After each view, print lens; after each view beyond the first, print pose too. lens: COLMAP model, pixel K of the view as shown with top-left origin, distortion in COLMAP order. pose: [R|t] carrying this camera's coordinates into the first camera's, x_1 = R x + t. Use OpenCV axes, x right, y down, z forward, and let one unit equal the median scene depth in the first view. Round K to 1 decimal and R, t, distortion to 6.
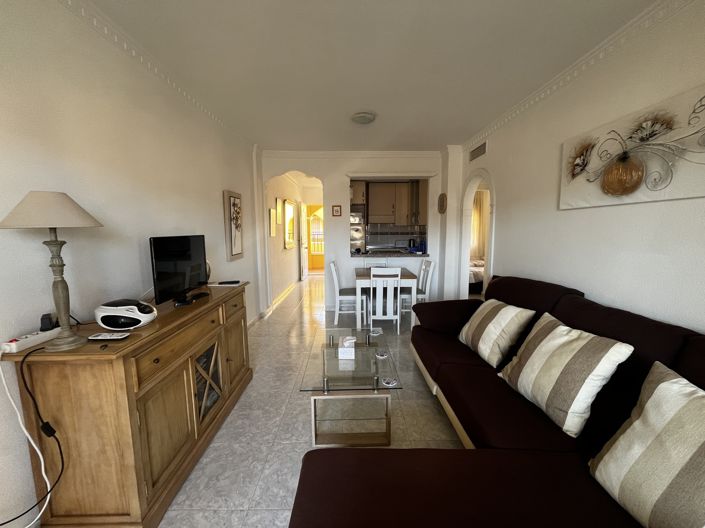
lens RADIAL K [[284.6, 0, 354.8], [0, 284.6, 263.4], [0, 0, 1]] dist [-0.002015, -0.000382]
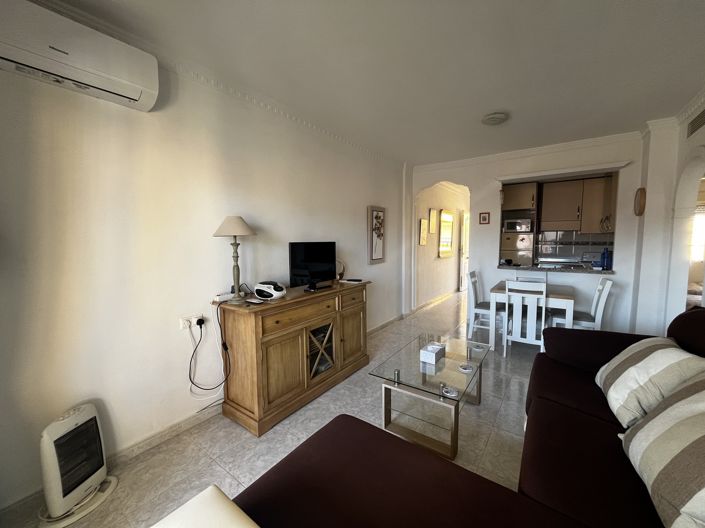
lens RADIAL K [[284.6, 0, 354.8], [0, 284.6, 263.4], [0, 0, 1]] dist [-0.002015, -0.000382]
pose [[0.802864, 0.049208, -0.594128, 0.335102], [-0.070153, 0.997462, -0.012186, 0.009984], [0.592021, 0.051463, 0.804278, 0.000203]]
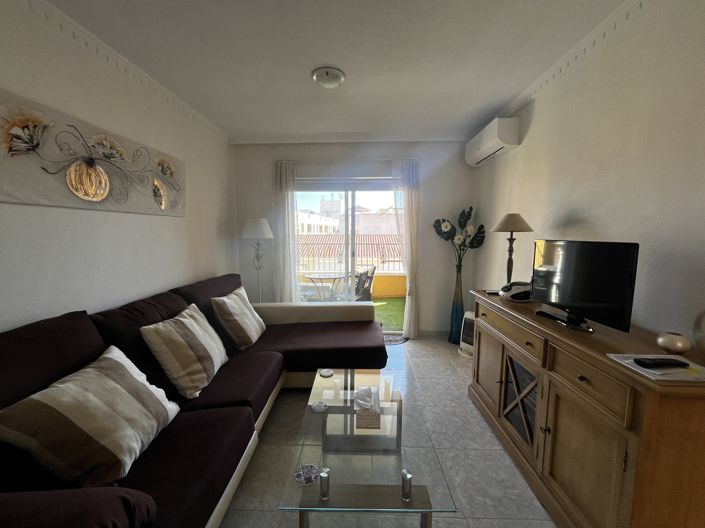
lens RADIAL K [[284.6, 0, 354.8], [0, 284.6, 263.4], [0, 0, 1]] dist [-0.002015, -0.000382]
pose [[-0.999347, 0.000269, 0.036129, -0.021723], [0.008426, 0.974139, 0.225793, -0.191875], [-0.035134, 0.225950, -0.973505, 1.583055]]
